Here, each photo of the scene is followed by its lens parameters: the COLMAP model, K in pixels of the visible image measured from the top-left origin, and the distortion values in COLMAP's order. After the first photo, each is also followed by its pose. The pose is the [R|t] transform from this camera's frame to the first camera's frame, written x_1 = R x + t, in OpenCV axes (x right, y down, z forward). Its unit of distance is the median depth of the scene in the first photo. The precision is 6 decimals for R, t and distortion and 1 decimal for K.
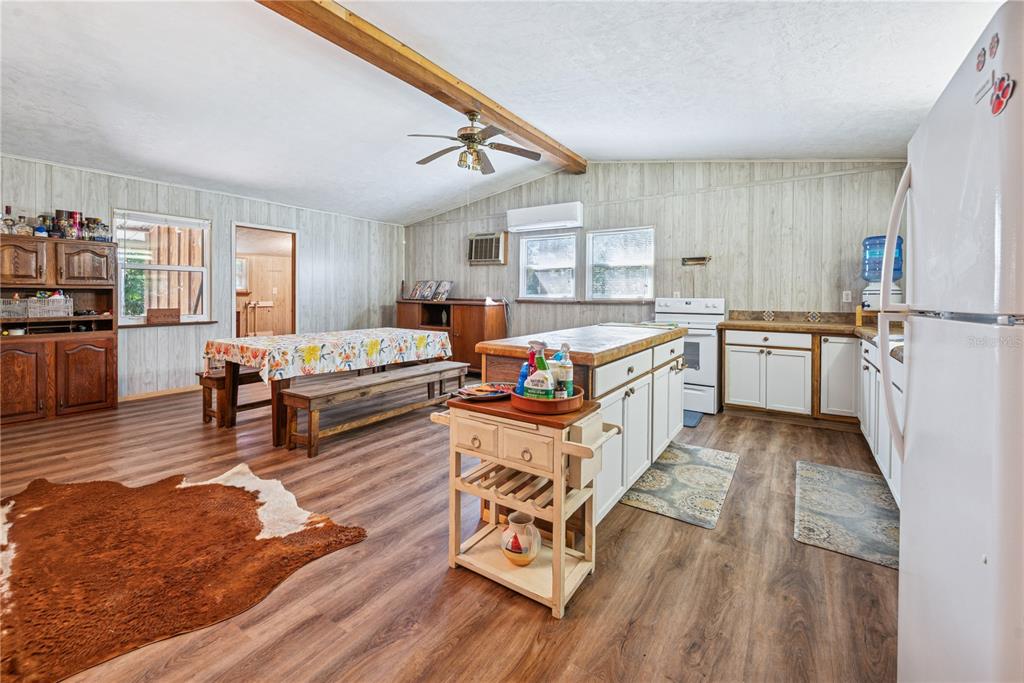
lens RADIAL K [[431.3, 0, 502.6], [0, 431.3, 305.3], [0, 0, 1]] dist [-0.011951, 0.000248]
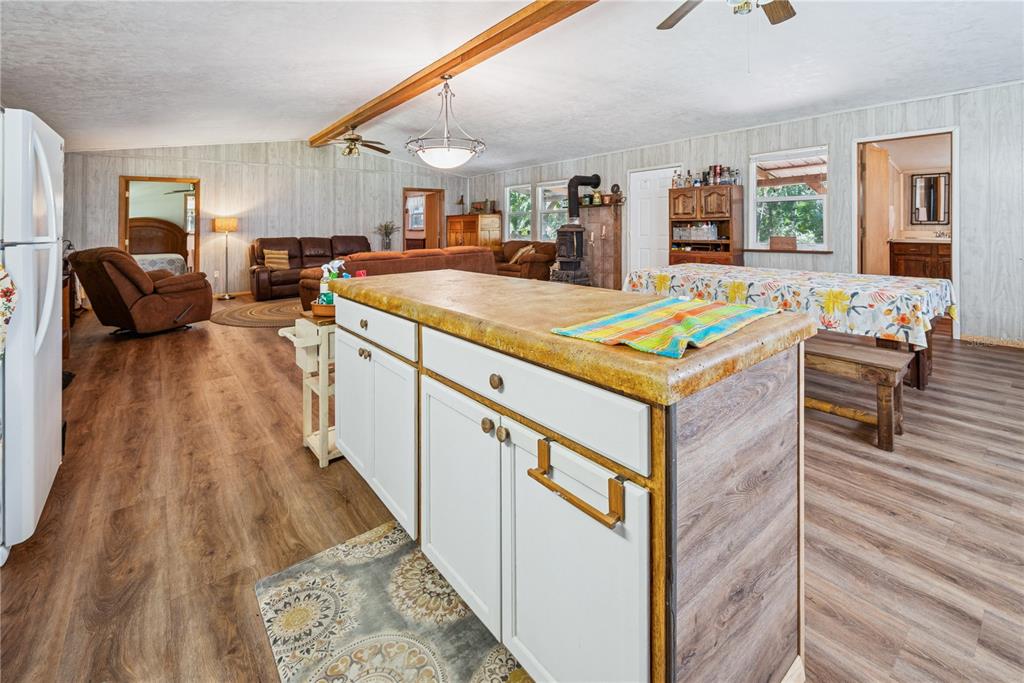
lens RADIAL K [[431.3, 0, 533.7], [0, 431.3, 216.1], [0, 0, 1]] dist [-0.011951, 0.000248]
pose [[-0.244504, -0.024611, -0.969336, 0.492850], [-0.011668, 0.999680, -0.022438, -0.014294], [0.969578, 0.005824, -0.244713, 0.750007]]
